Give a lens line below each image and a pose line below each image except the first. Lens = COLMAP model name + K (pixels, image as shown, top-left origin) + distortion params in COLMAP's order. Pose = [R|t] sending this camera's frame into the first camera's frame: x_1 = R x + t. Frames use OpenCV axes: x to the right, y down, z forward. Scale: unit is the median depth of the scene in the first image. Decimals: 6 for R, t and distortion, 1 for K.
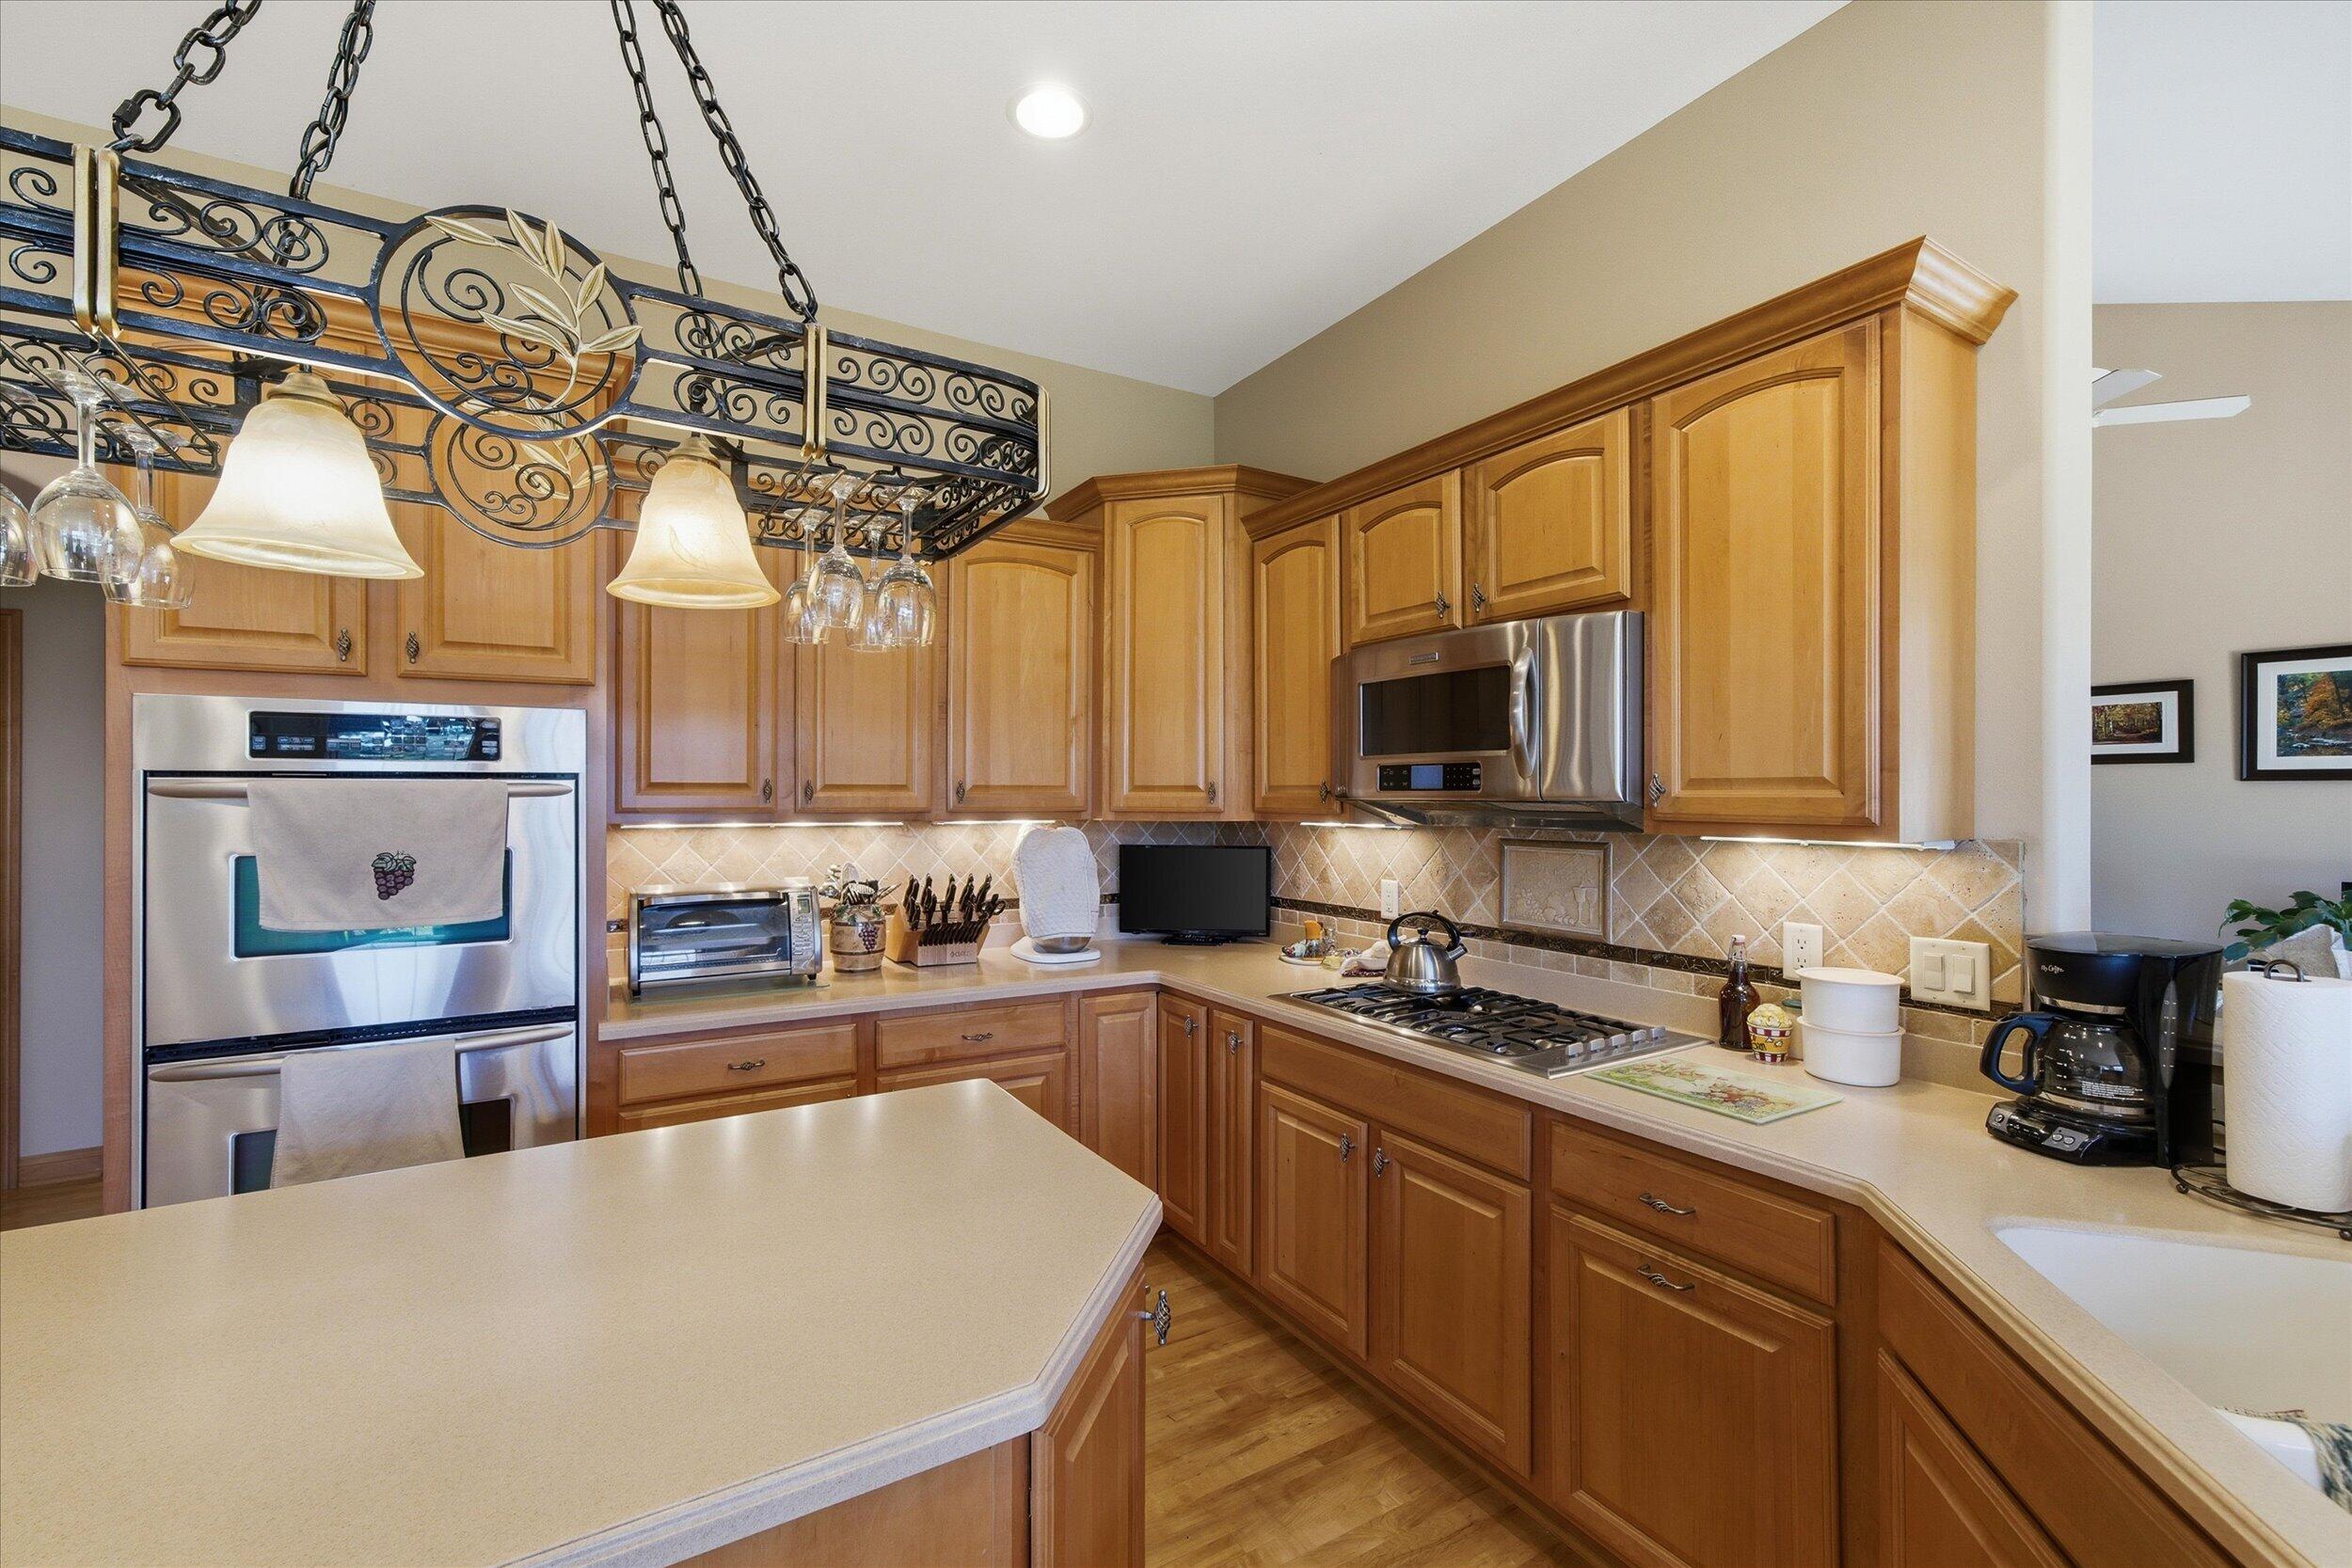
lens RADIAL K [[984.5, 0, 1189.1], [0, 984.5, 789.7], [0, 0, 1]] dist [-0.027221, 0.000069]
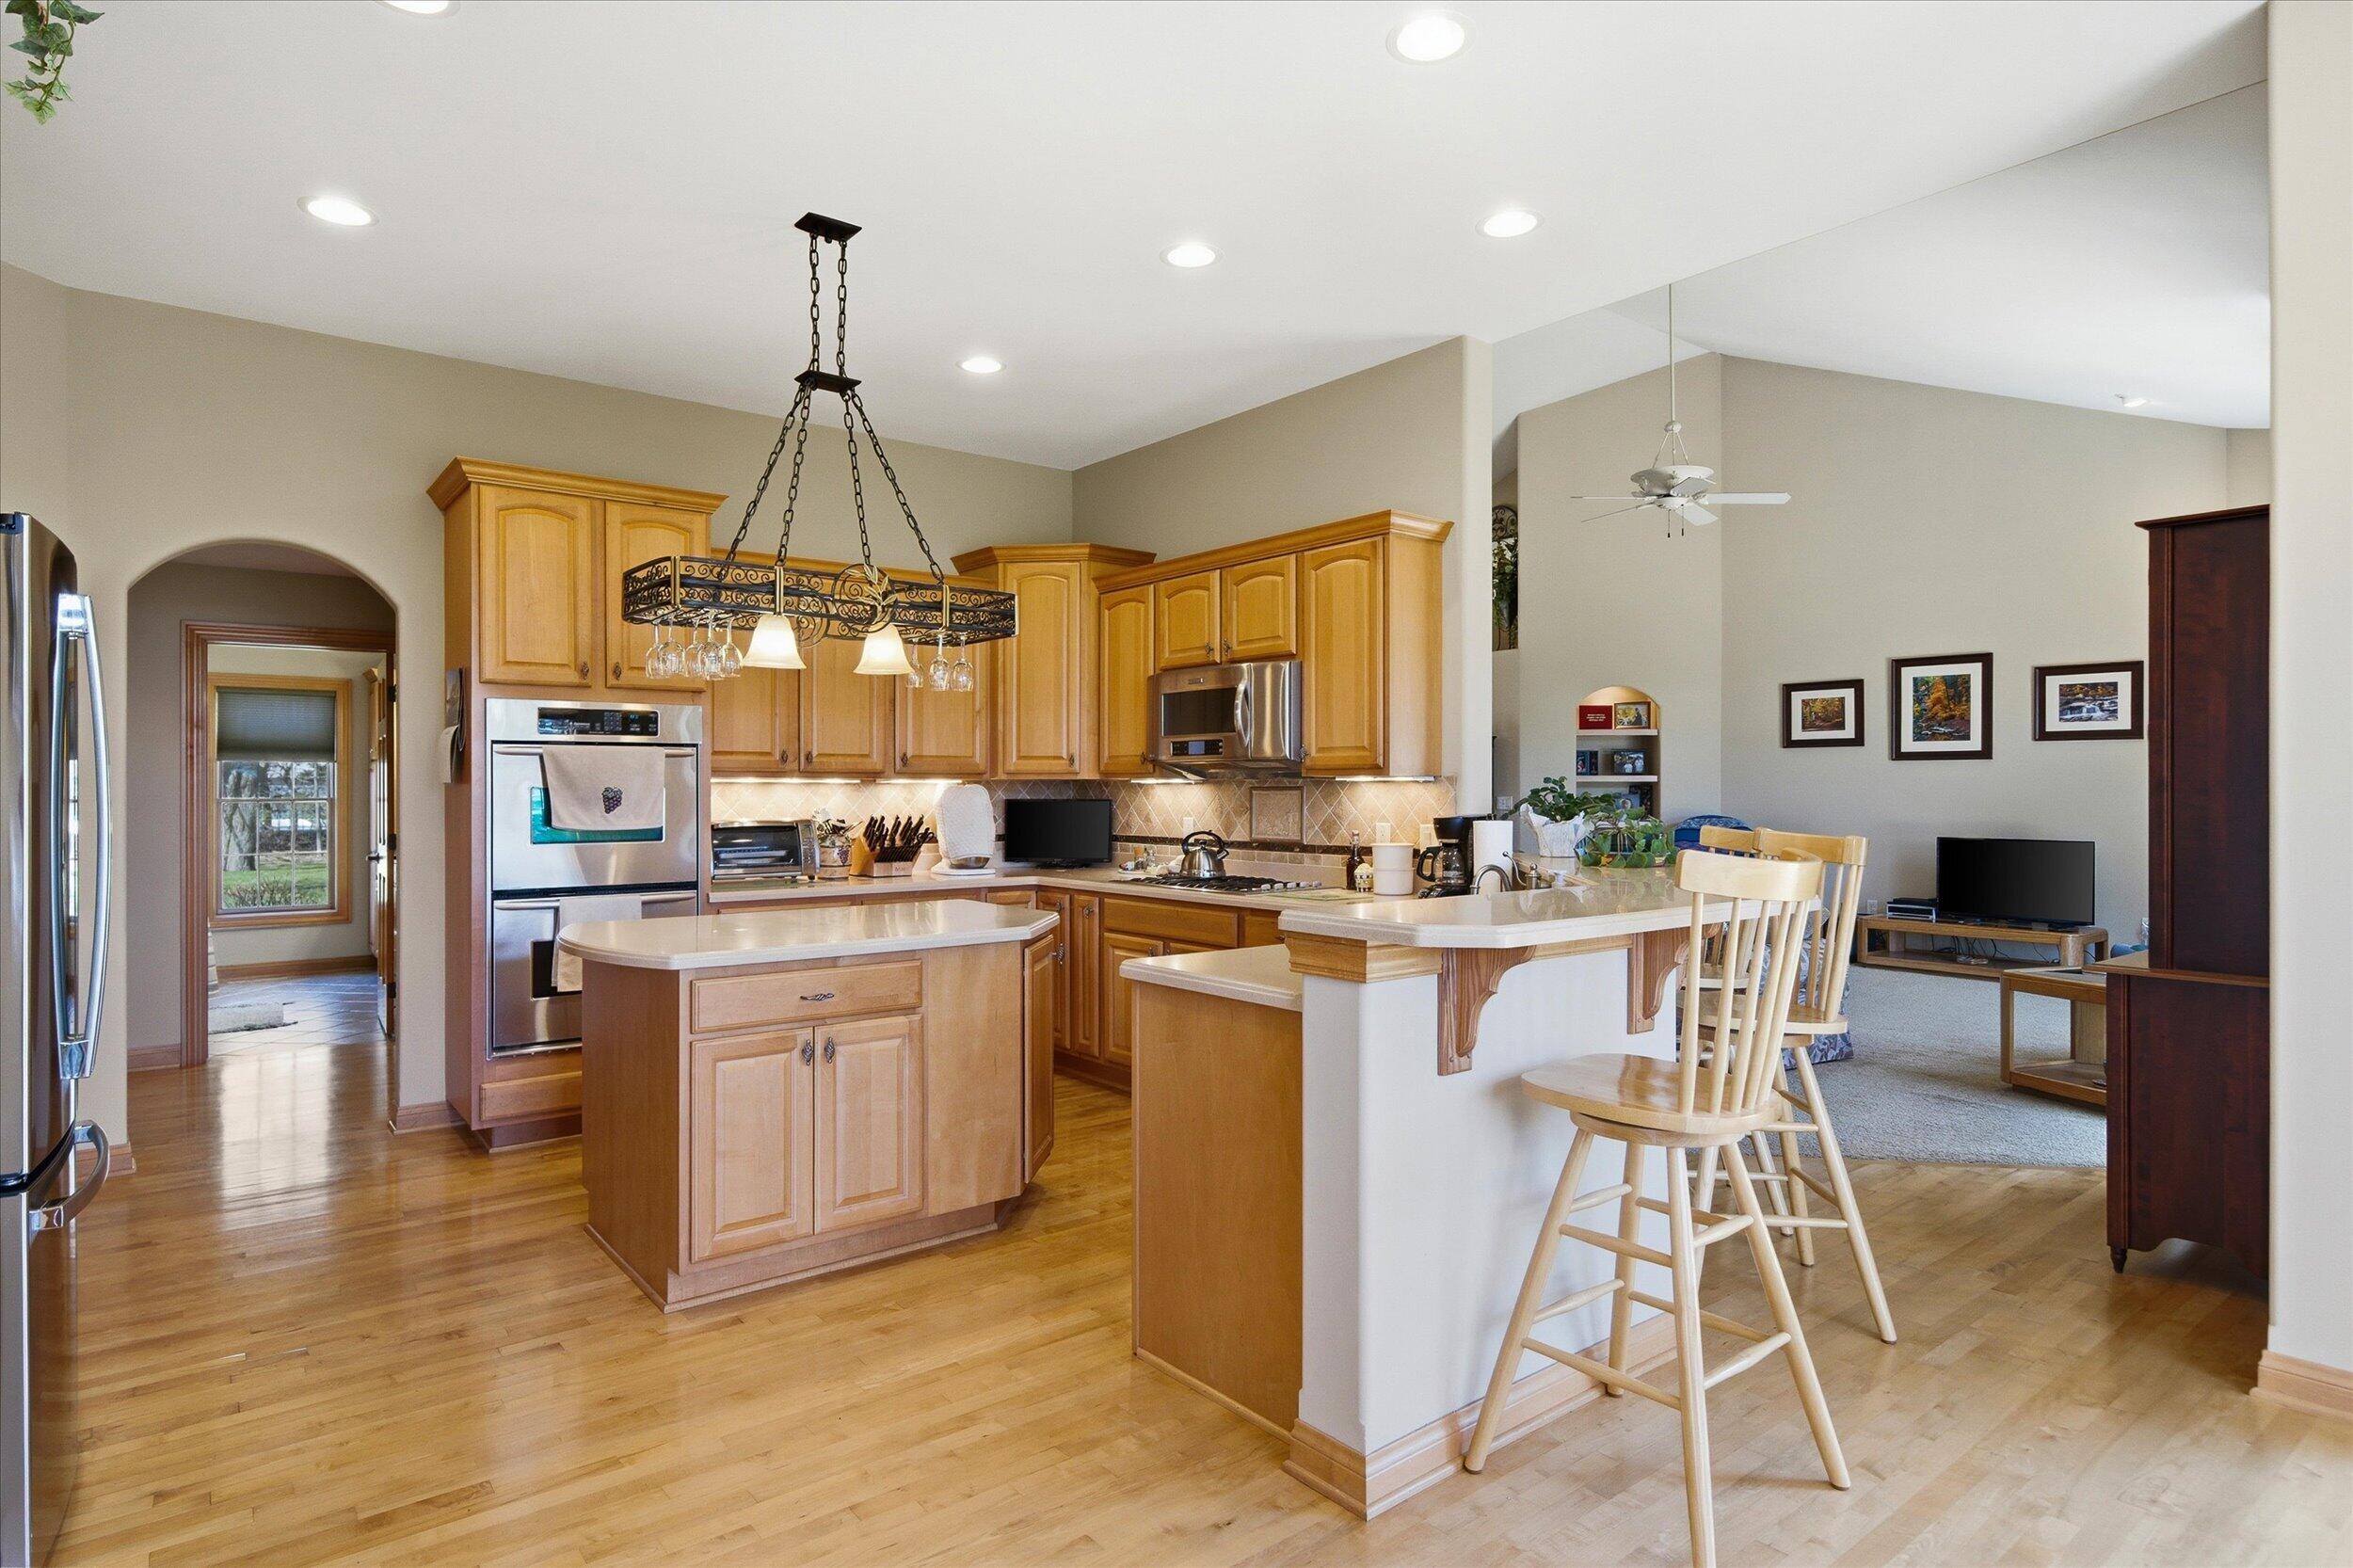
lens RADIAL K [[1266.2, 0, 1234.1], [0, 1266.2, 772.8], [0, 0, 1]] dist [-0.000838, -0.000009]
pose [[0.985877, 0.000012, 0.167474, -0.061921], [0.001640, 0.999951, -0.009723, 0.044475], [-0.167466, 0.009860, 0.985829, -1.037077]]
